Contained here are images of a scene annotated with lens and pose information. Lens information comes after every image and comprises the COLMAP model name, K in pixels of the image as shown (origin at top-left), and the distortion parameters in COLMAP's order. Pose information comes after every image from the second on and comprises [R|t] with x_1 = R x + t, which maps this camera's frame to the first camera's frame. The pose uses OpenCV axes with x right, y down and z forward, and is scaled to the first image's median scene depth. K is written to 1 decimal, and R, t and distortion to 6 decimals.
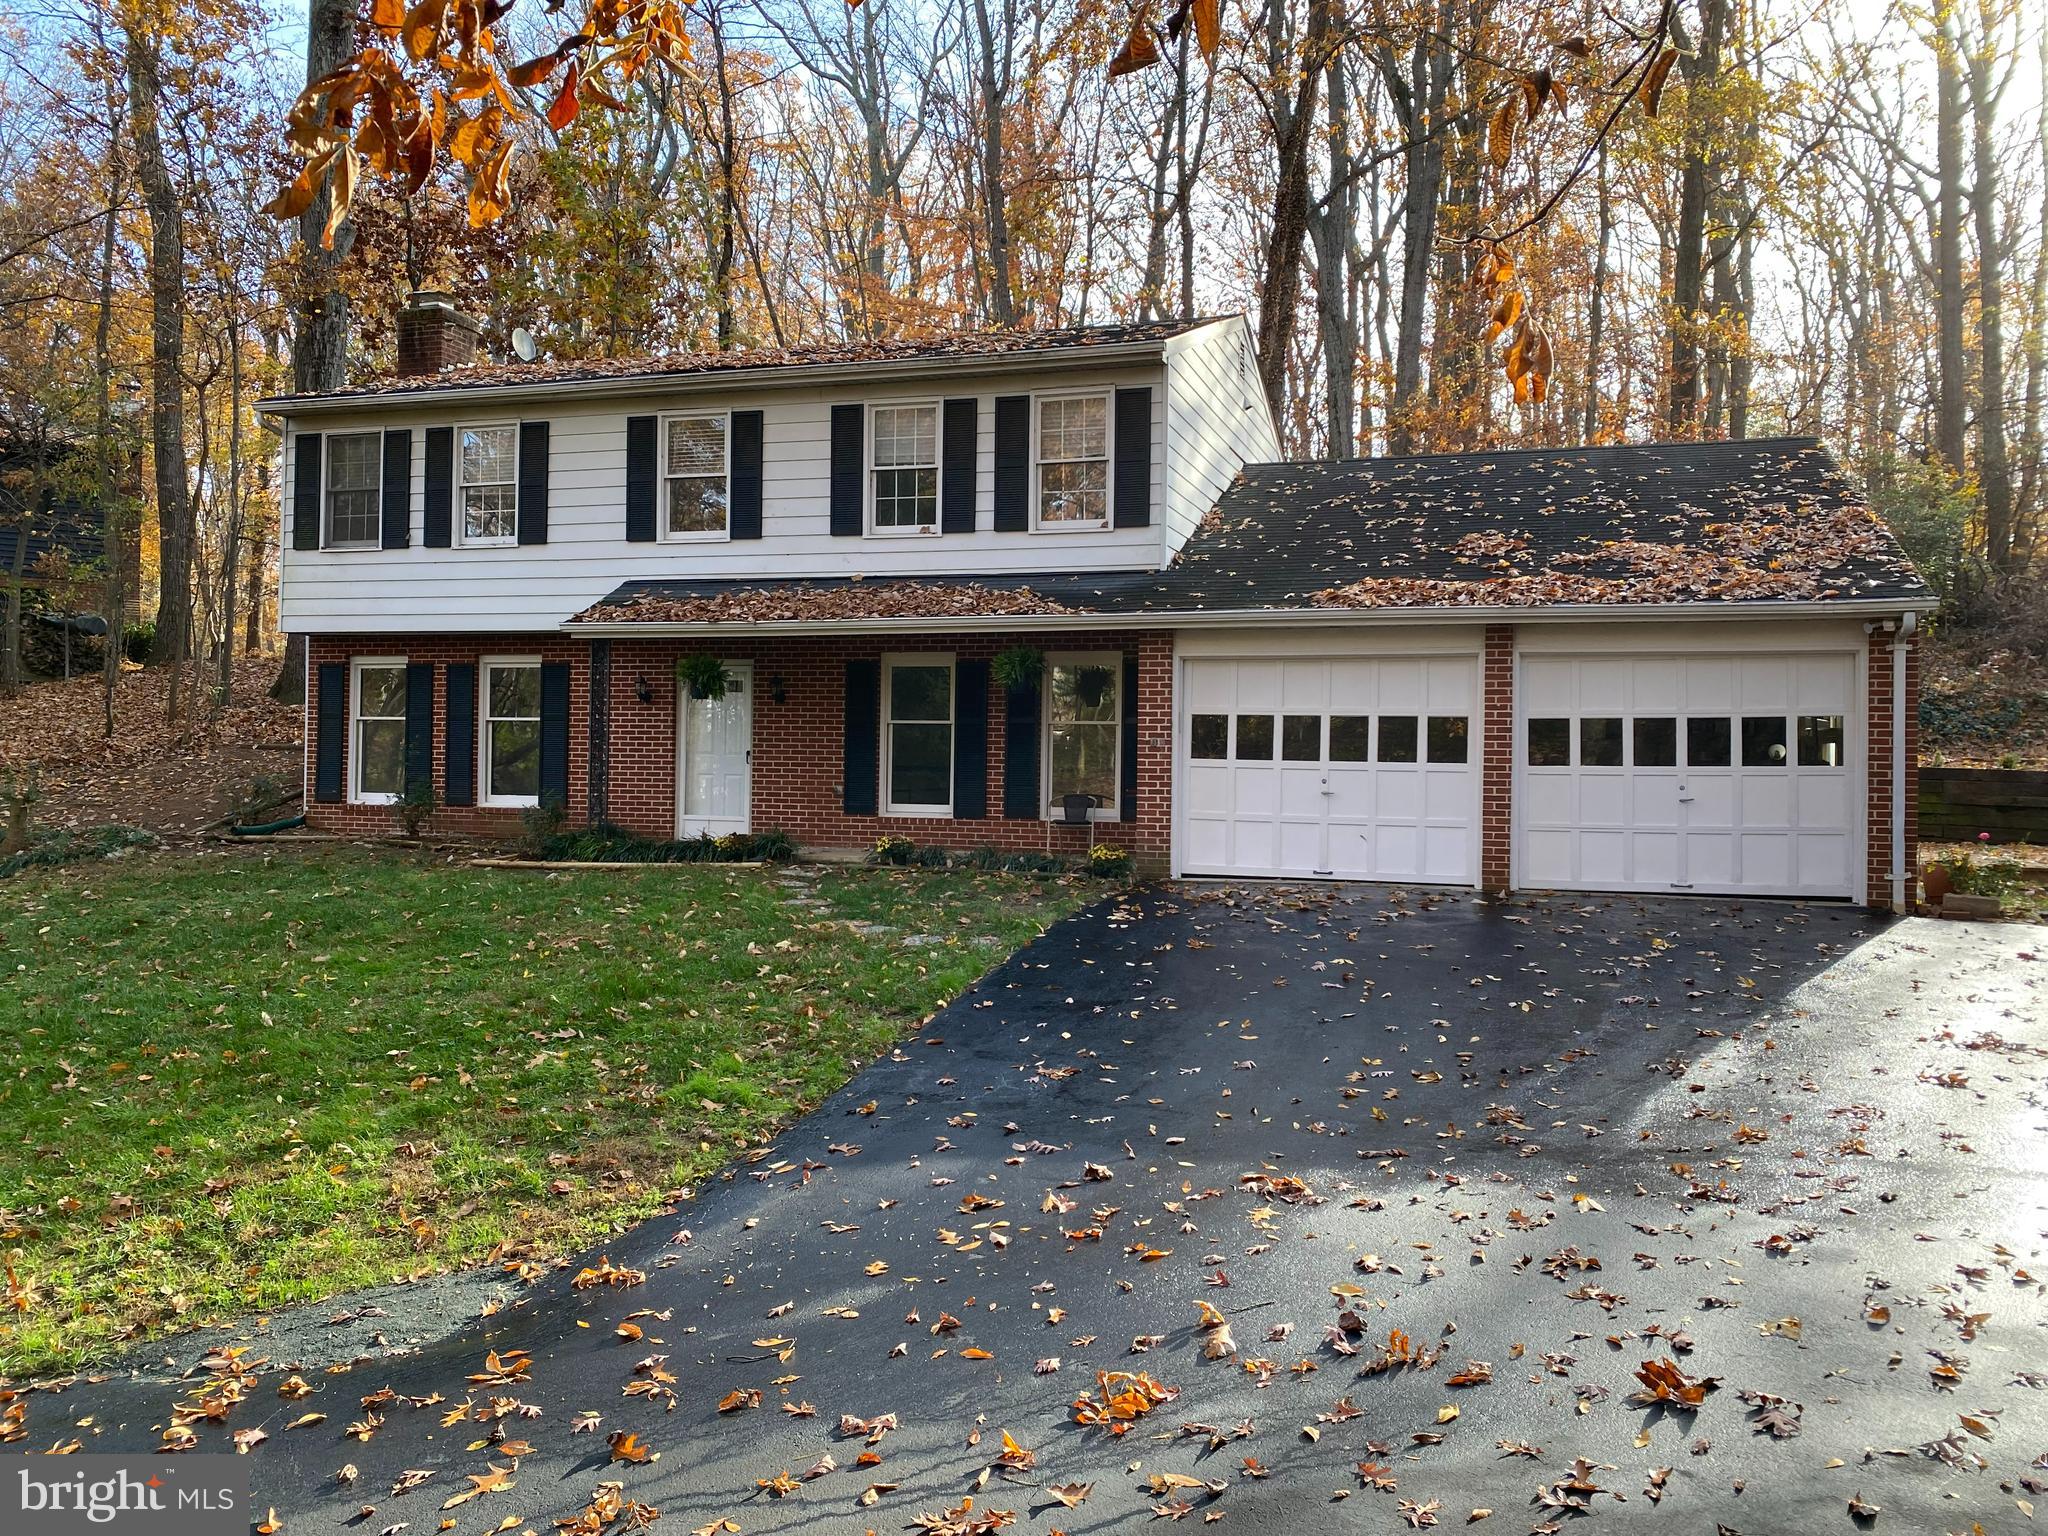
lens RADIAL K [[1535.0, 0, 1034.2], [0, 1535.0, 743.4], [0, 0, 1]] dist [0.223666, -0.564089]
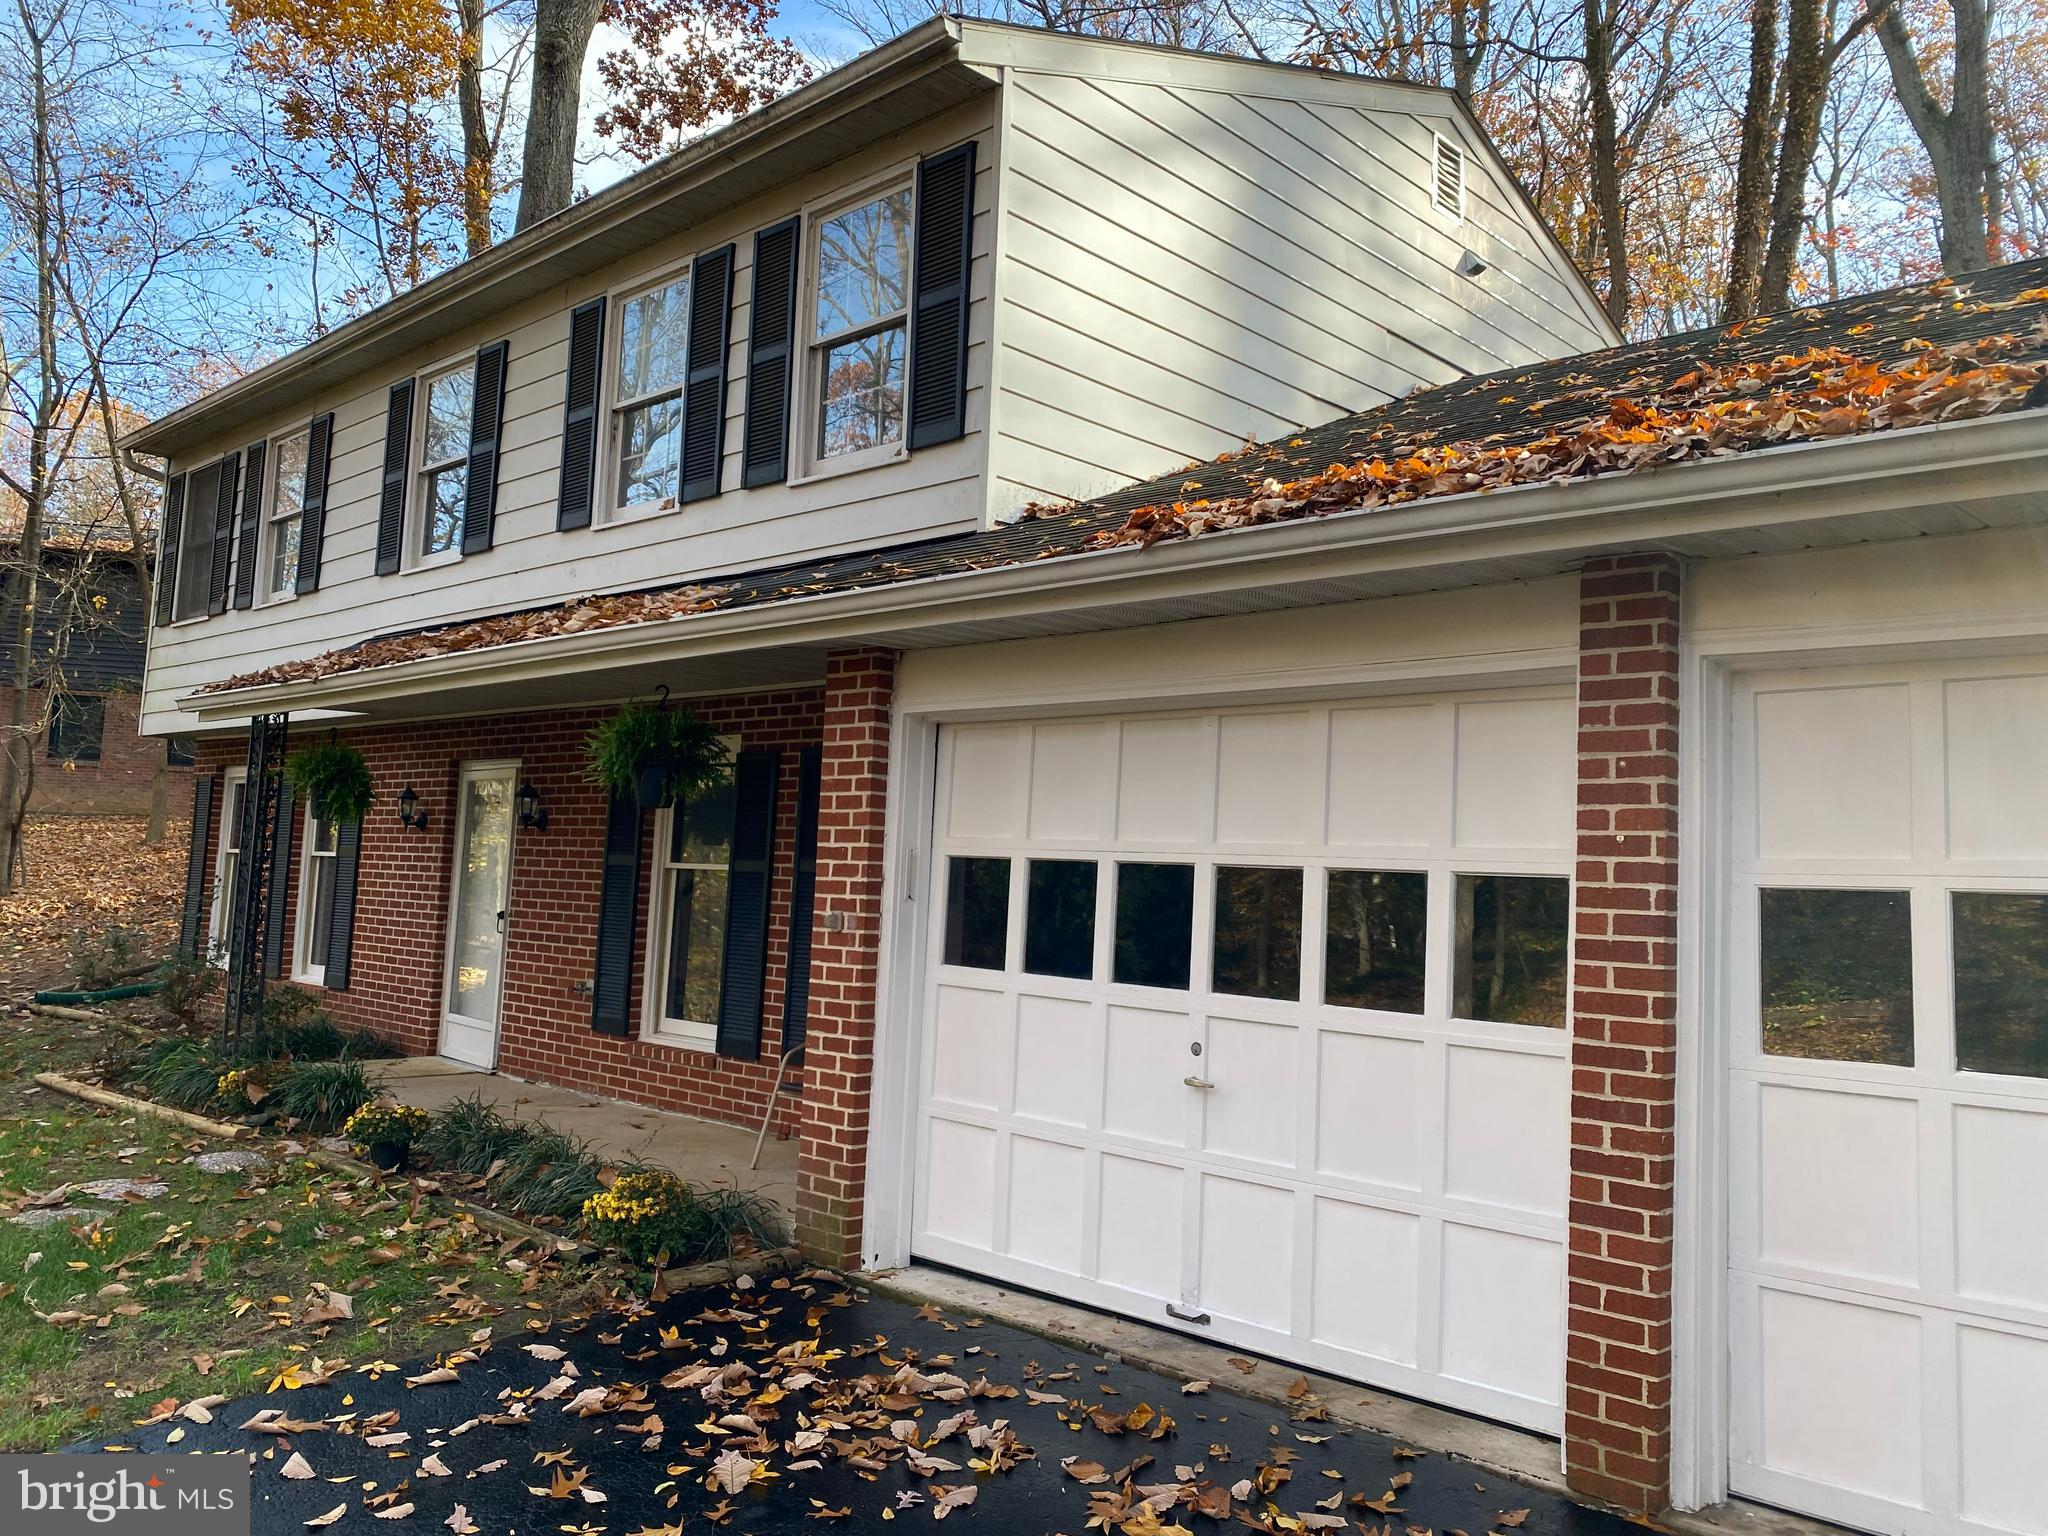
lens RADIAL K [[1551.4, 0, 1034.1], [0, 1551.4, 752.3], [0, 0, 1]] dist [0.012987, -0.000880]
pose [[0.903542, -0.010006, -0.428382, 0.274745], [-0.032192, 0.995317, -0.091148, -0.008717], [0.427288, 0.096147, 0.898989, 0.588752]]
